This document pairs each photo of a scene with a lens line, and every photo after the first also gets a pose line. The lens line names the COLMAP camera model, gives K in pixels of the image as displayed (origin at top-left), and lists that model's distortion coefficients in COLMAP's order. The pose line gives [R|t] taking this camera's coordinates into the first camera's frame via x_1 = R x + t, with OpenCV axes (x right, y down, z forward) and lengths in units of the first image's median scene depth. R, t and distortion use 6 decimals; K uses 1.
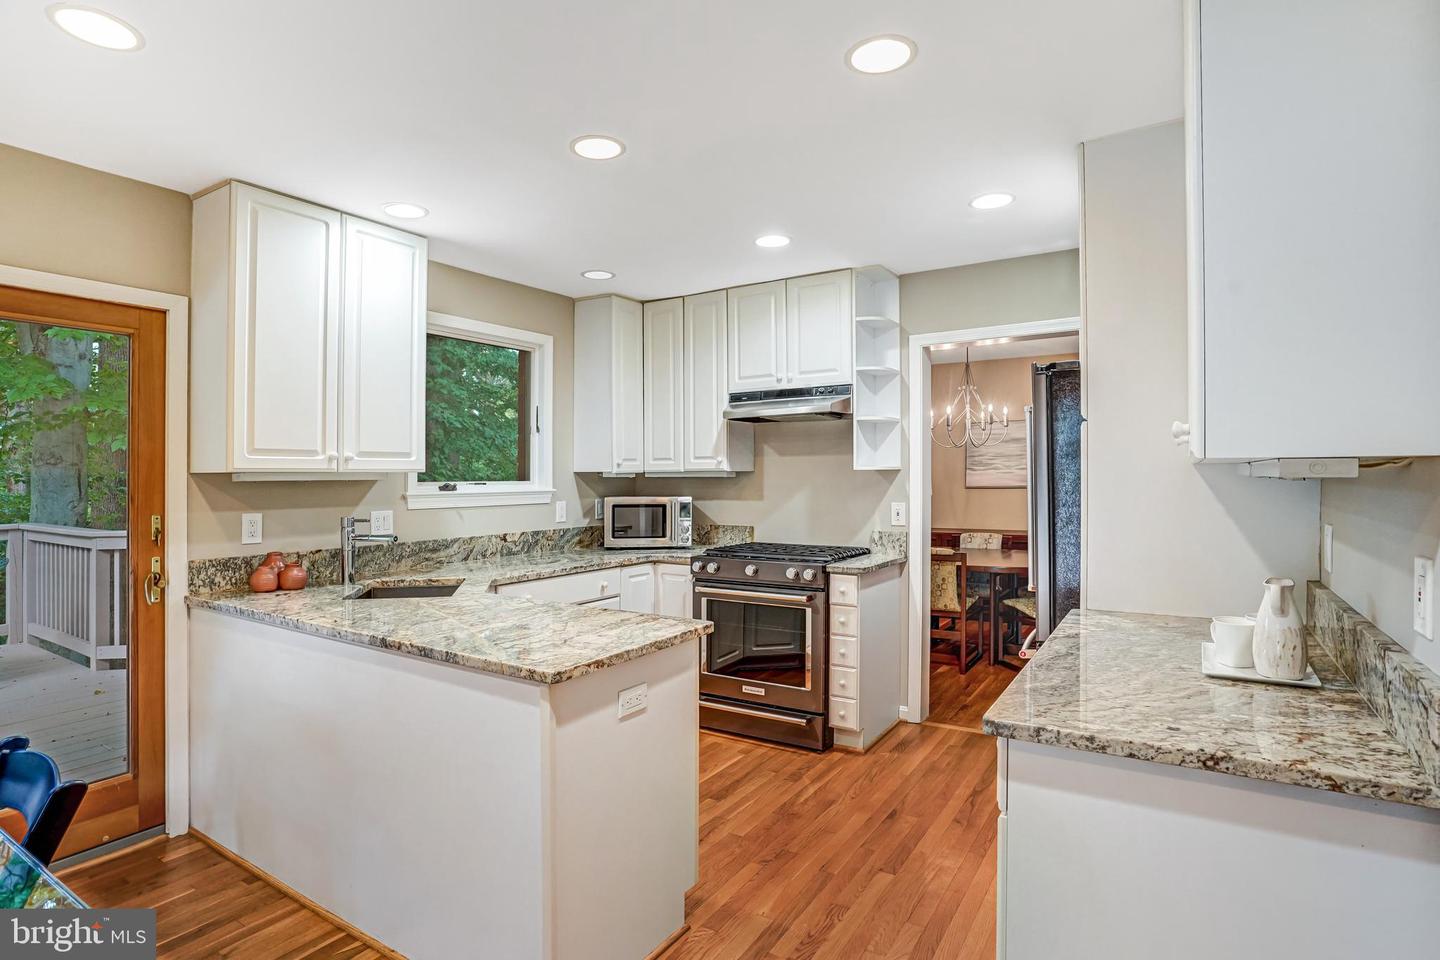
lens RADIAL K [[733.5, 0, 722.1], [0, 733.5, 471.0], [0, 0, 1]] dist [-0.039133, 0.005630]
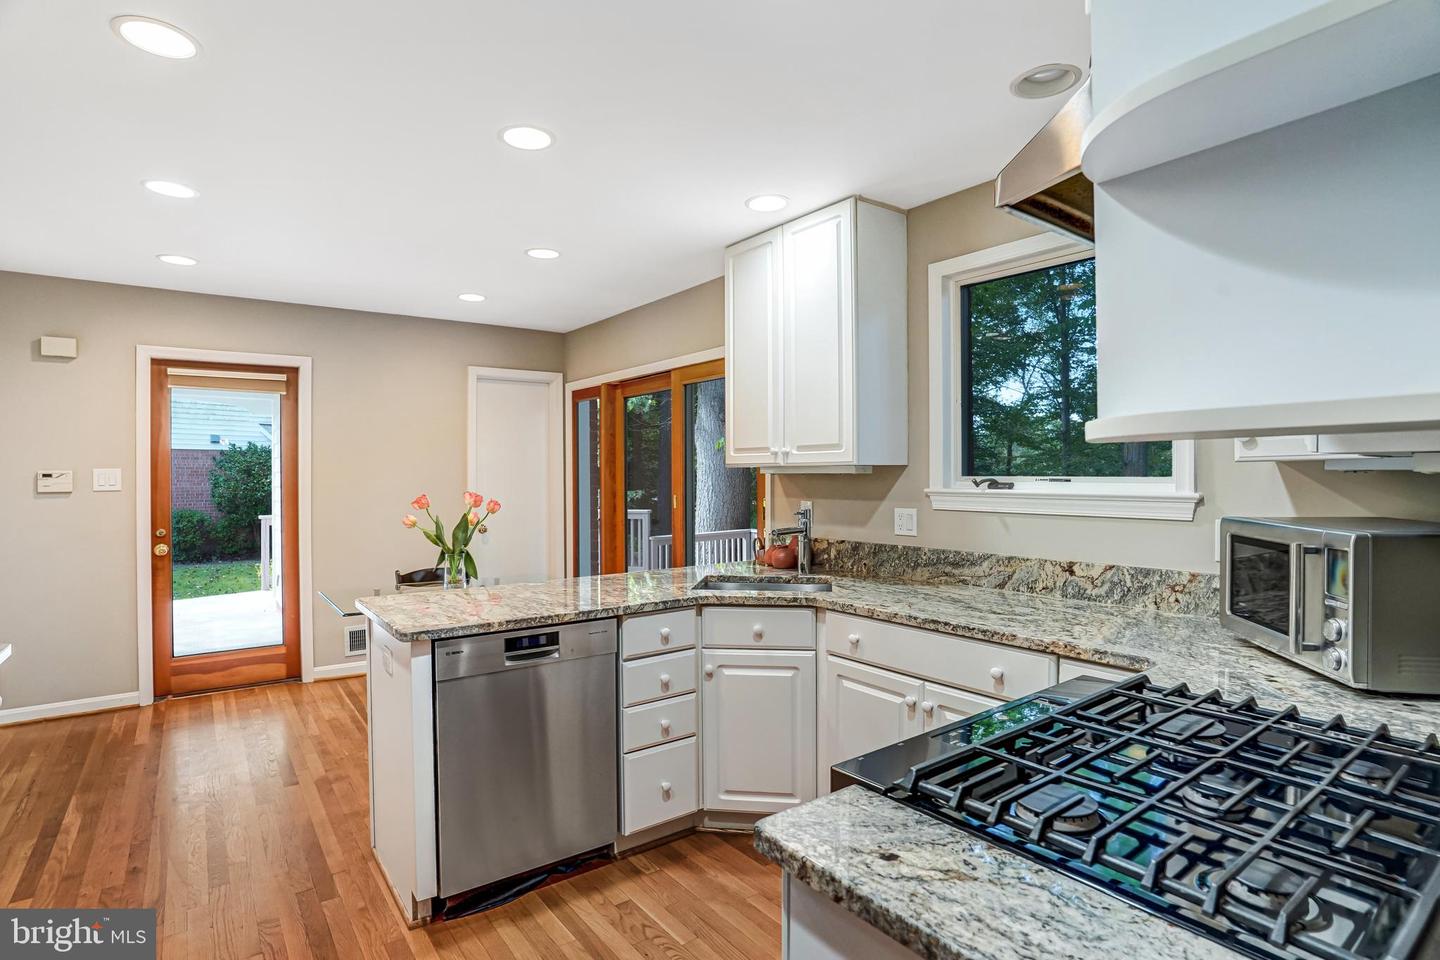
lens RADIAL K [[733.5, 0, 724.6], [0, 733.5, 473.4], [0, 0, 1]] dist [-0.039133, 0.005630]
pose [[-0.349927, 0.009457, -0.936729, 0.411631], [0.015704, 0.999868, 0.004228, 0.004659], [0.936645, -0.013231, -0.350029, 1.025514]]
